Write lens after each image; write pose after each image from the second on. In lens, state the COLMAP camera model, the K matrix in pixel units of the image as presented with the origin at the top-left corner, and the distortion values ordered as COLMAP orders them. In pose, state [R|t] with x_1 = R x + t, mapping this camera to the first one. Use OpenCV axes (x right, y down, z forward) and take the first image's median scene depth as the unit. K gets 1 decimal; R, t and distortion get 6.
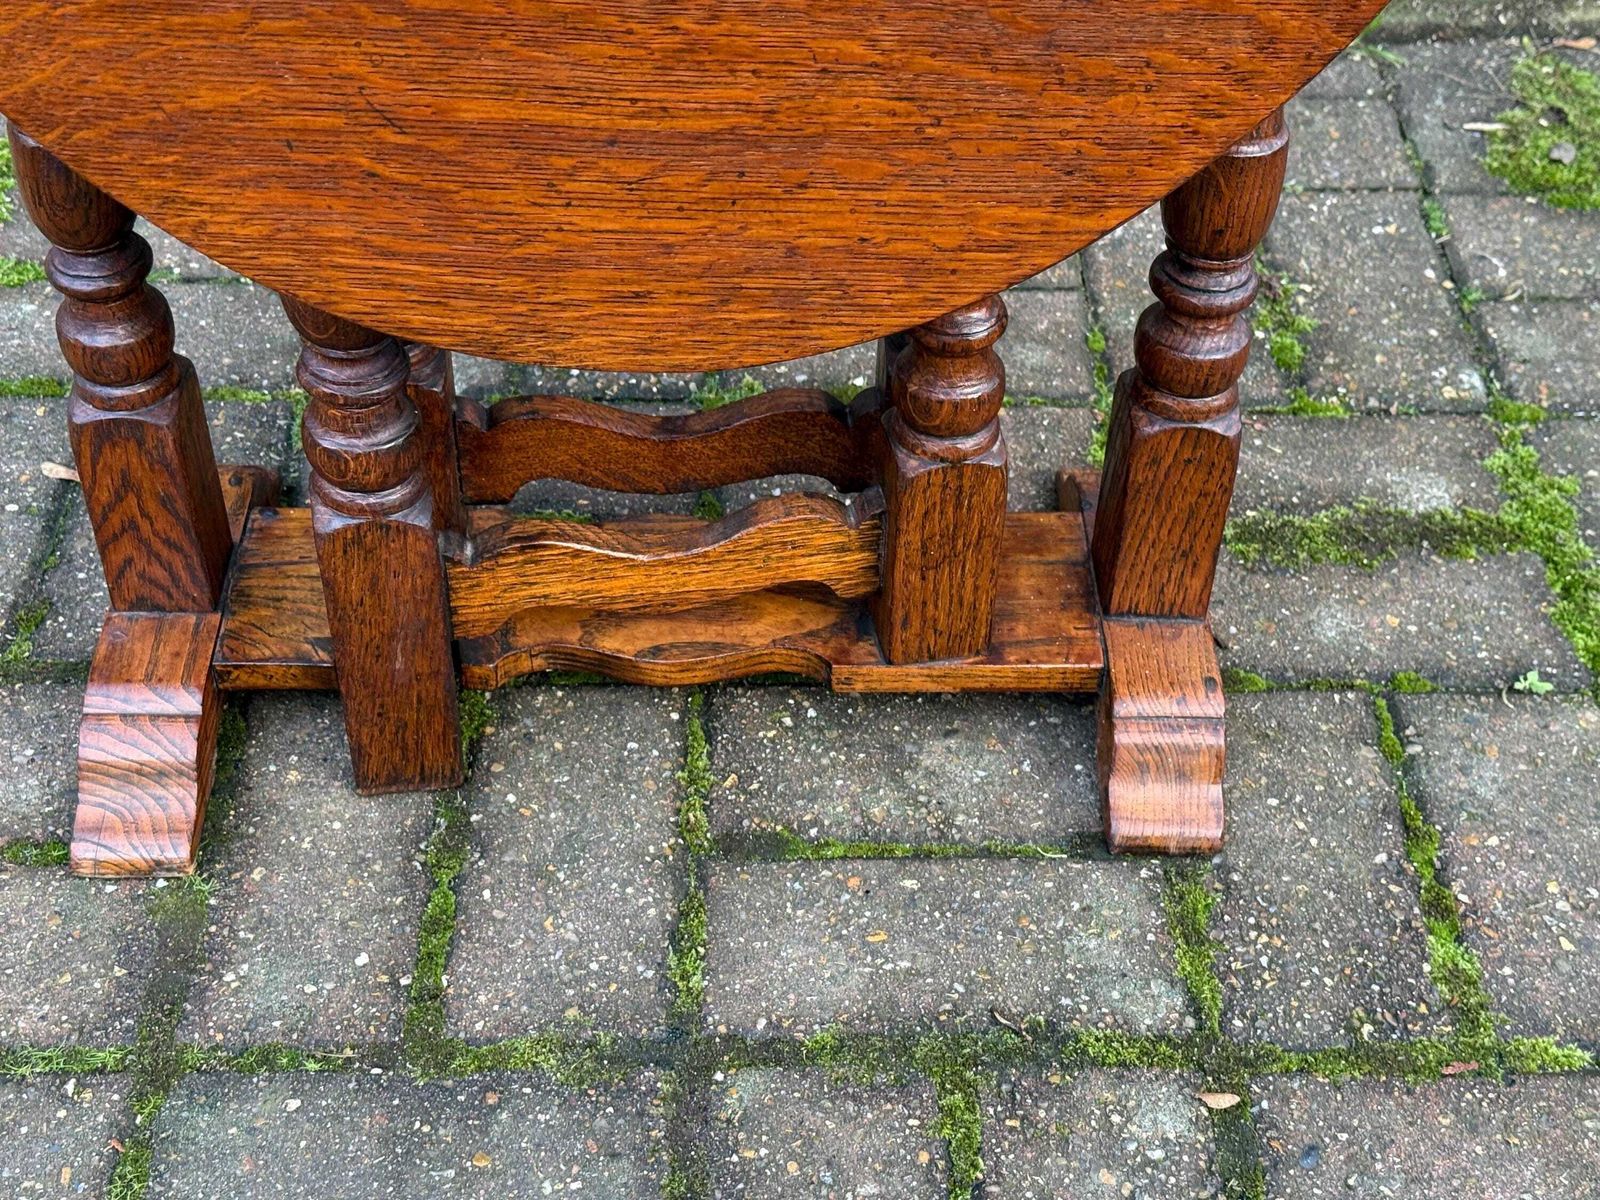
lens RADIAL K [[2299.3, 0, 809.0], [0, 2299.3, 609.2], [0, 0, 1]] dist [0.188175, -0.392929]
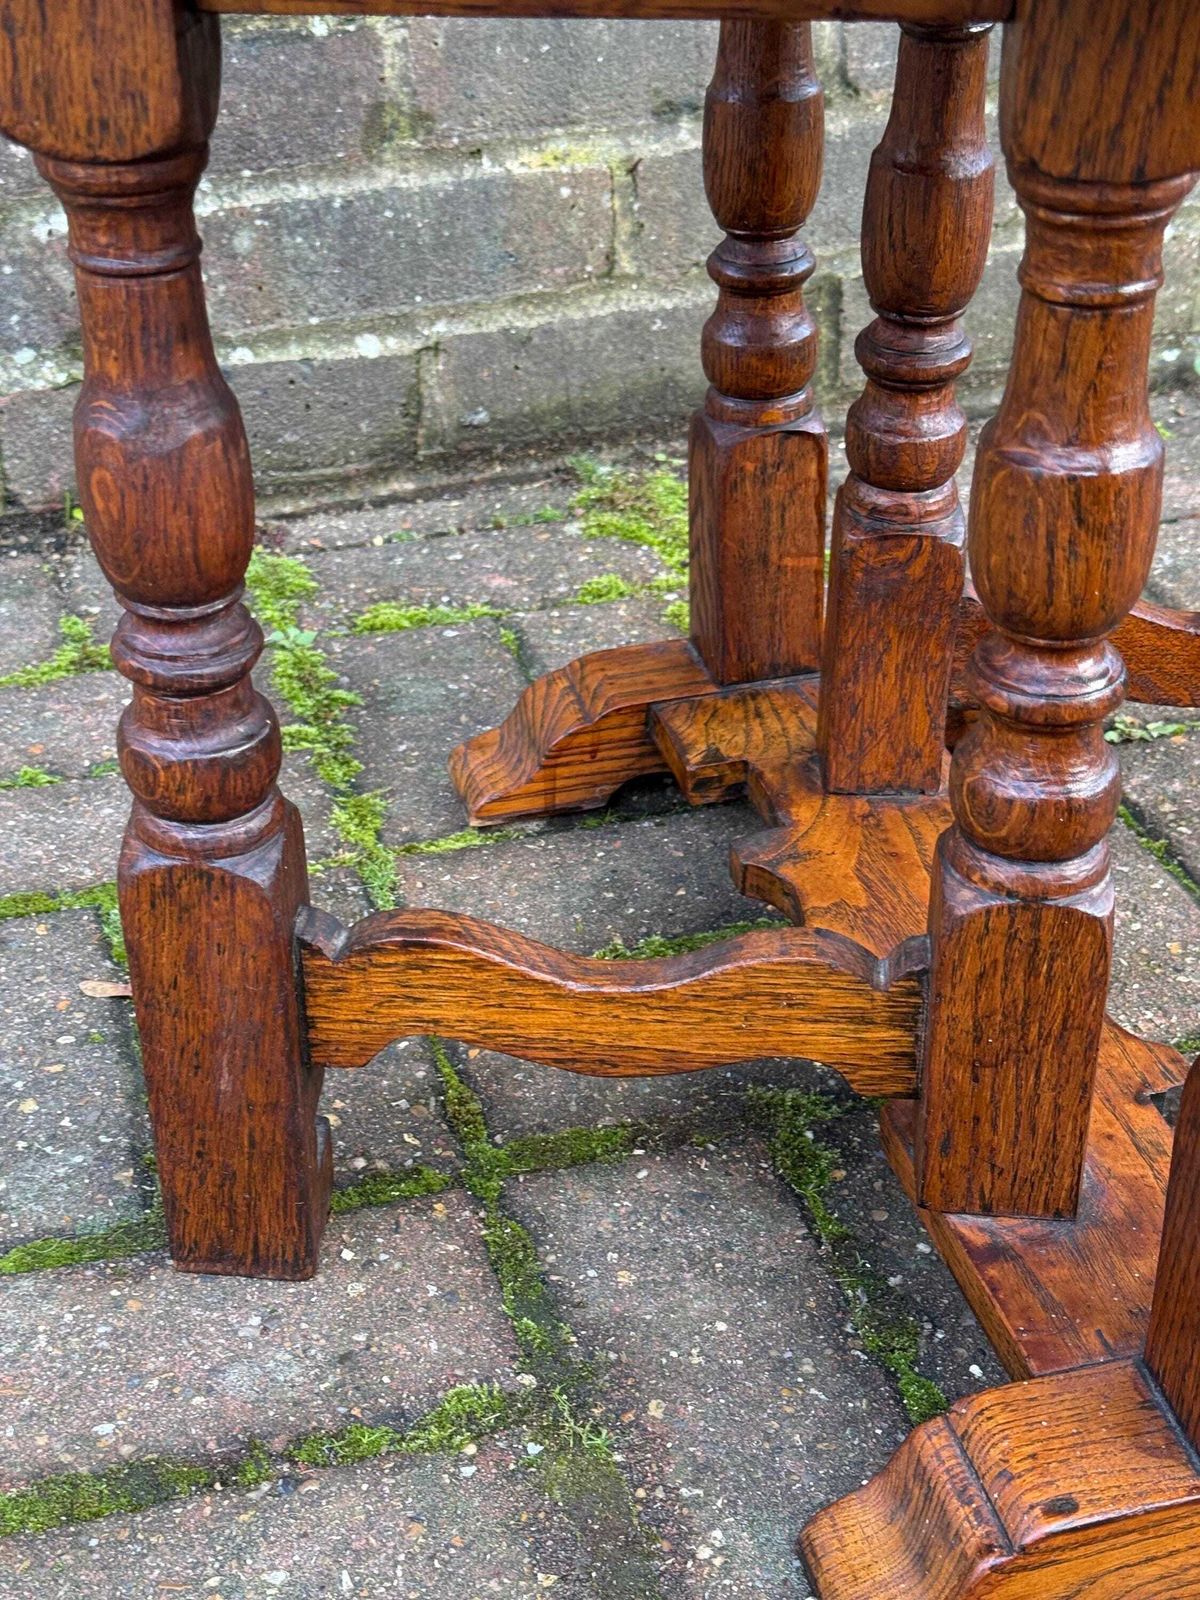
lens RADIAL K [[2296.2, 0, 575.9], [0, 2296.2, 811.2], [0, 0, 1]] dist [0.209278, -0.513888]
pose [[0.967537, -0.160902, 0.194891, -0.360947], [0.197647, 0.962325, -0.186723, 0.064826], [-0.157505, 0.219181, 0.962887, 0.280964]]
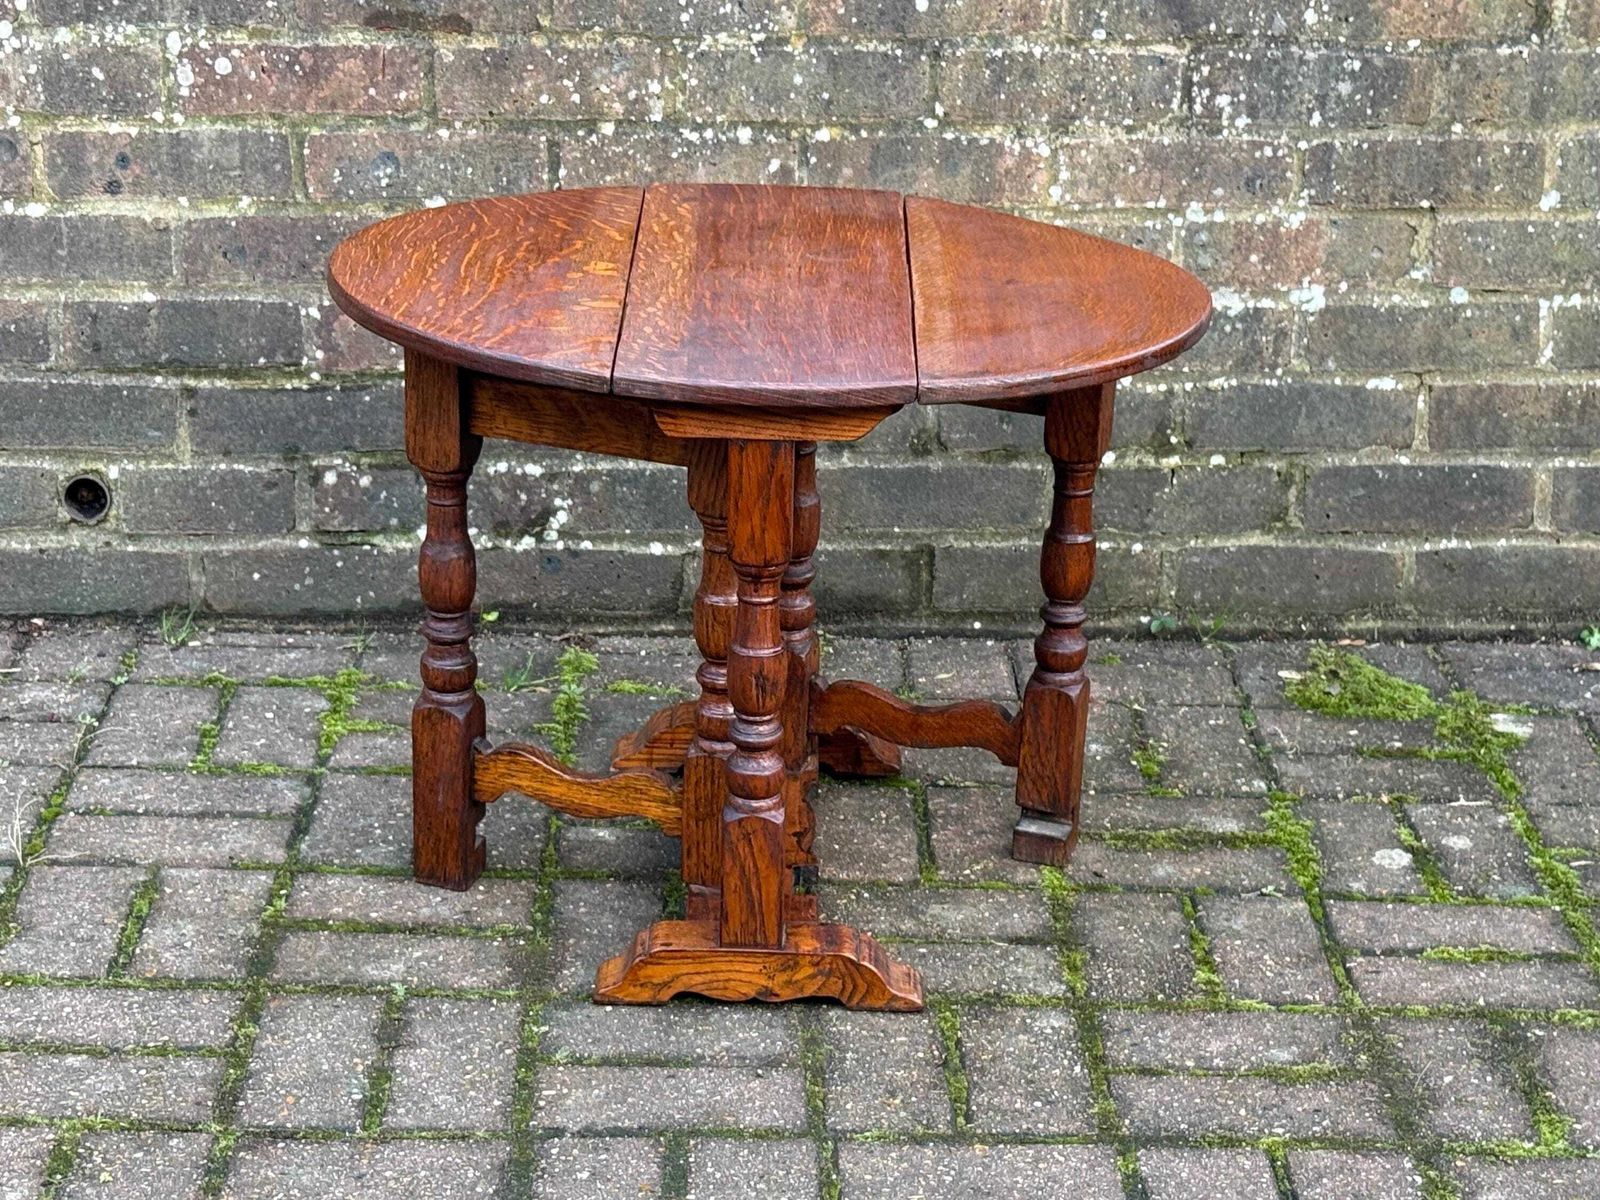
lens RADIAL K [[3507.8, 0, 813.9], [0, 3507.8, 607.7], [0, 0, 1]] dist [0.102419, 0.693686]
pose [[0.999855, 0.009812, 0.013919, -0.083308], [-0.003627, 0.921256, -0.388941, 0.941760], [-0.016639, 0.388834, 0.921158, -1.663954]]
